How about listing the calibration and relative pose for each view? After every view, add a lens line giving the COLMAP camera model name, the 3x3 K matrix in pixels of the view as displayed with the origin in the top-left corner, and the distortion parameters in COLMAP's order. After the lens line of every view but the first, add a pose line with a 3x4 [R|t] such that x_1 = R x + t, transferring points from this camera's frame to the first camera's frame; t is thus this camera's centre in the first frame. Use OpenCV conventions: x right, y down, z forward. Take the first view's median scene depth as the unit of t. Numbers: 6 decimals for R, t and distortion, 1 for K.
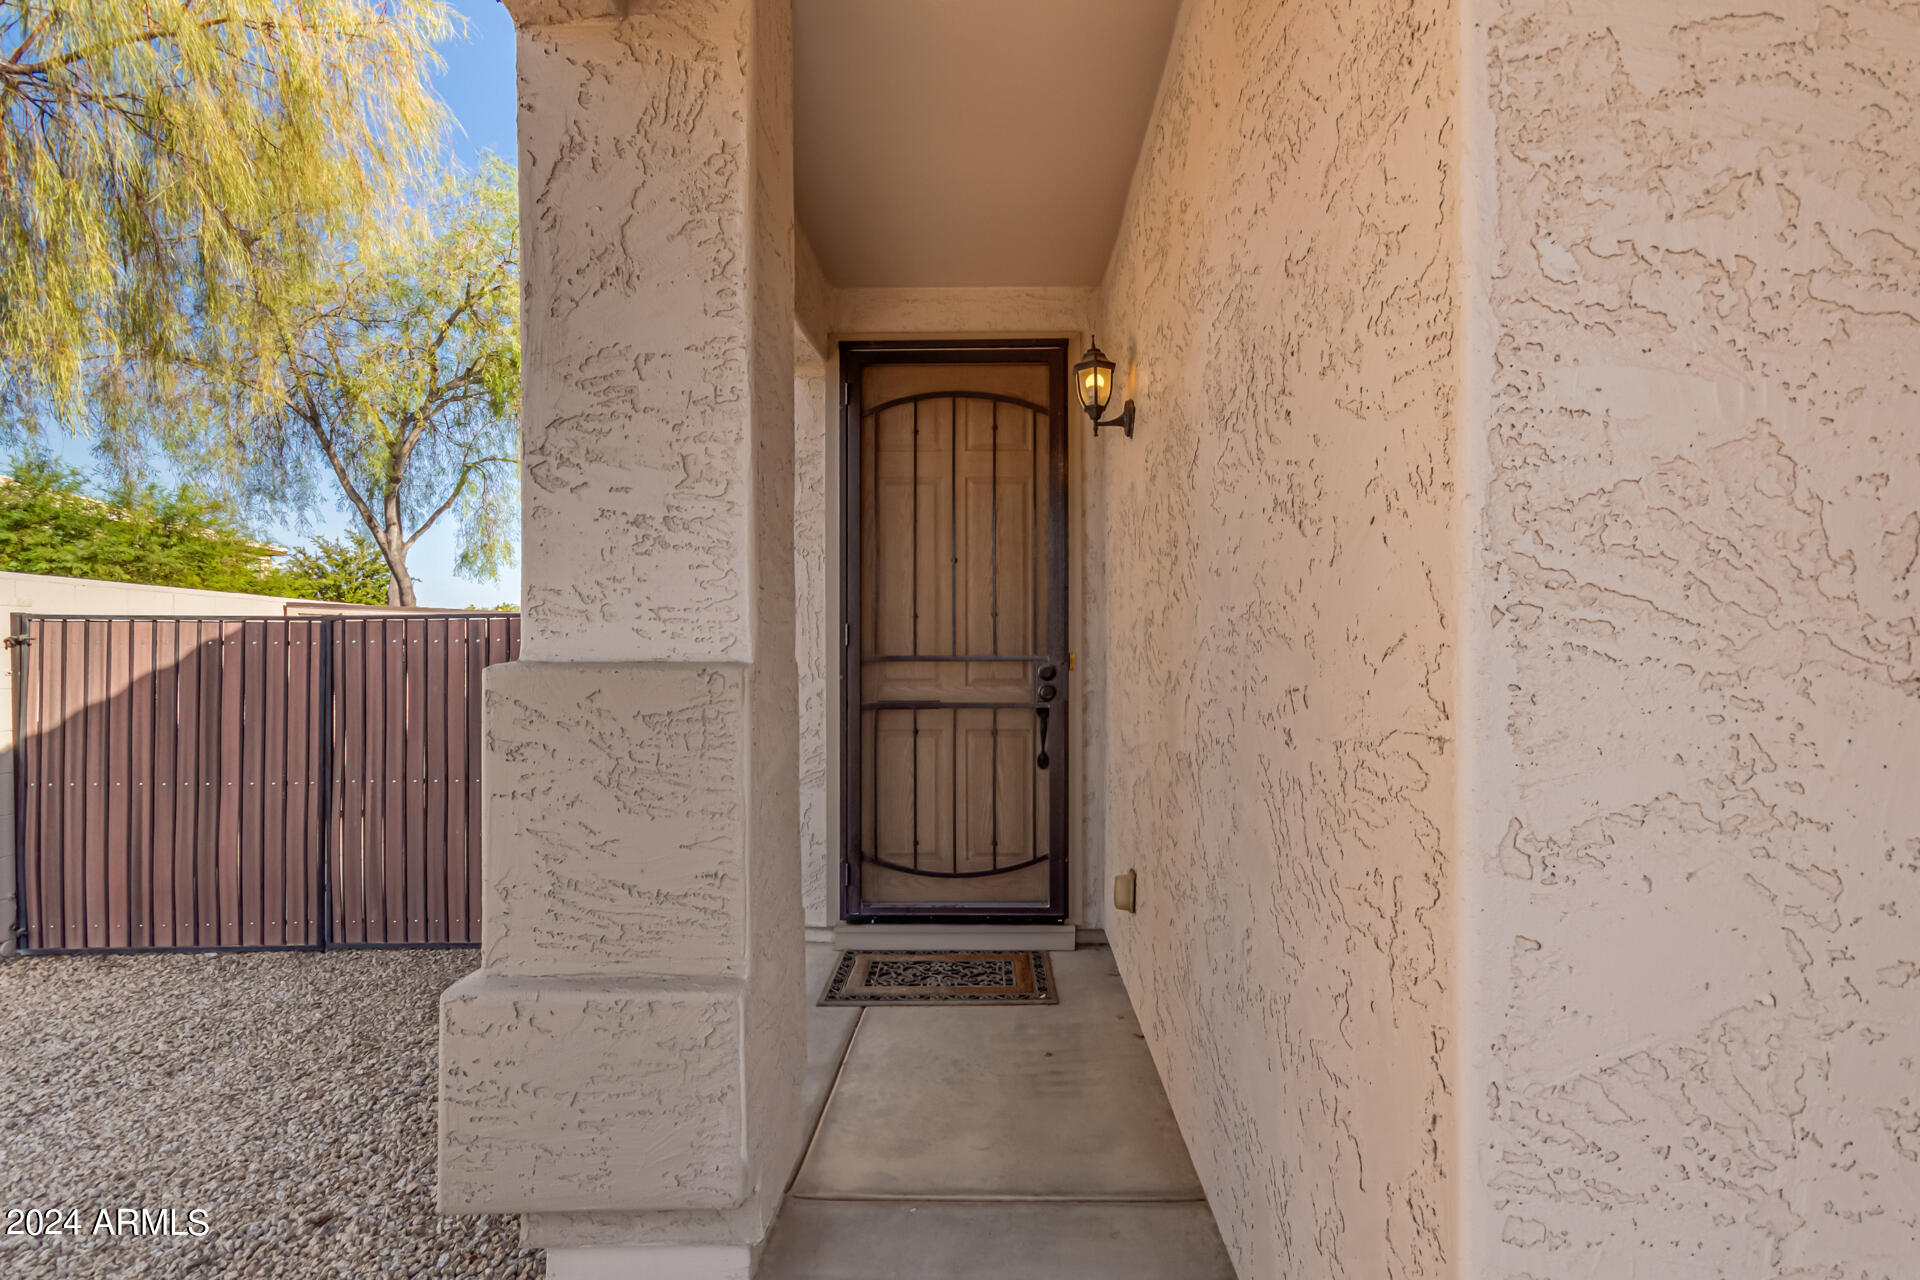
lens RADIAL K [[894.2, 0, 963.0], [0, 894.2, 648.8], [0, 0, 1]] dist [0.004093, 0.000156]
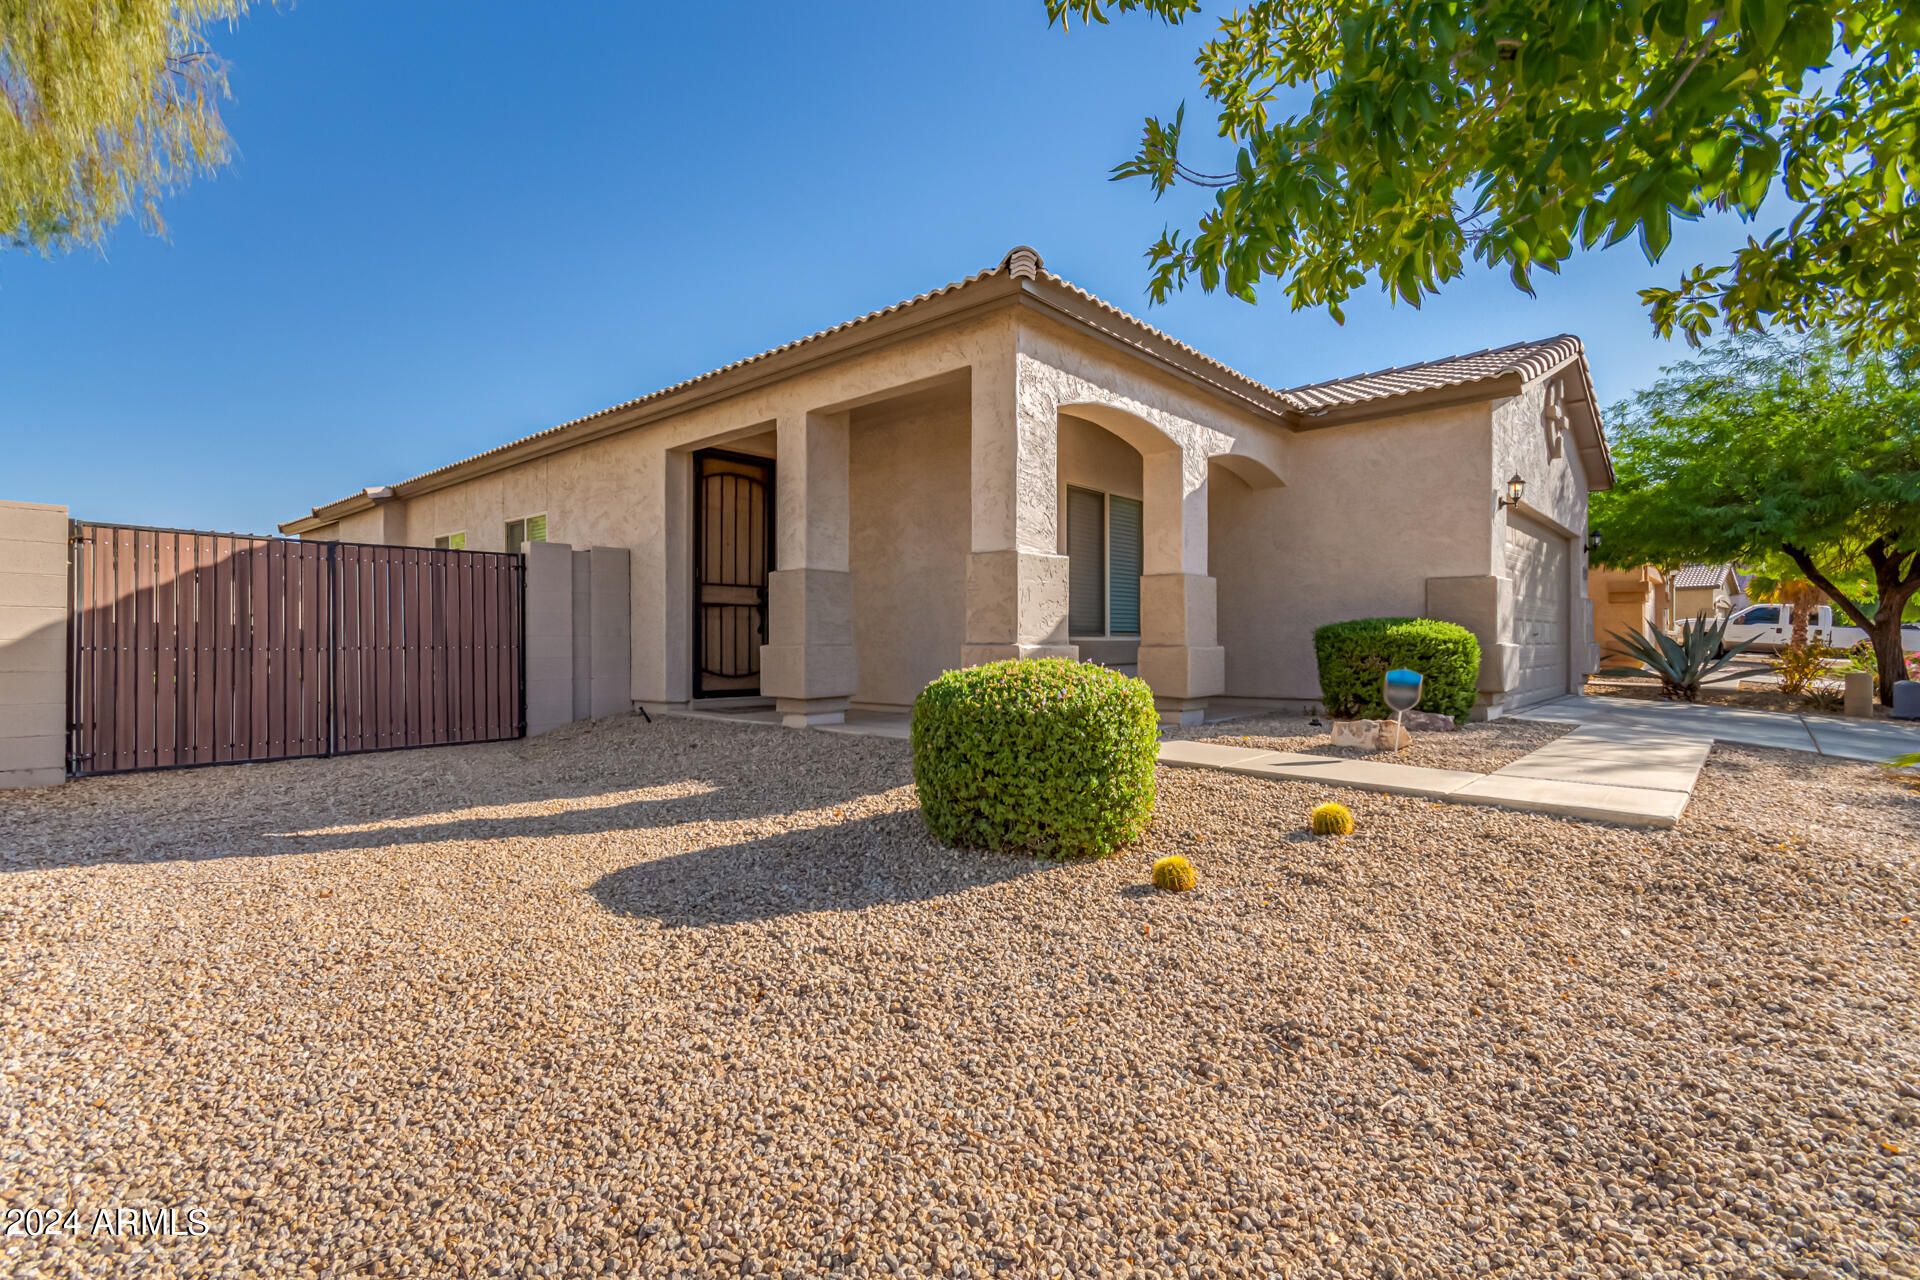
lens RADIAL K [[894.2, 0, 963.0], [0, 894.2, 648.8], [0, 0, 1]] dist [0.004093, 0.000156]
pose [[0.649486, -0.000526, 0.760373, -1.213158], [-0.008152, 0.999937, 0.007655, 0.132277], [-0.760329, -0.011170, 0.649442, -0.866147]]
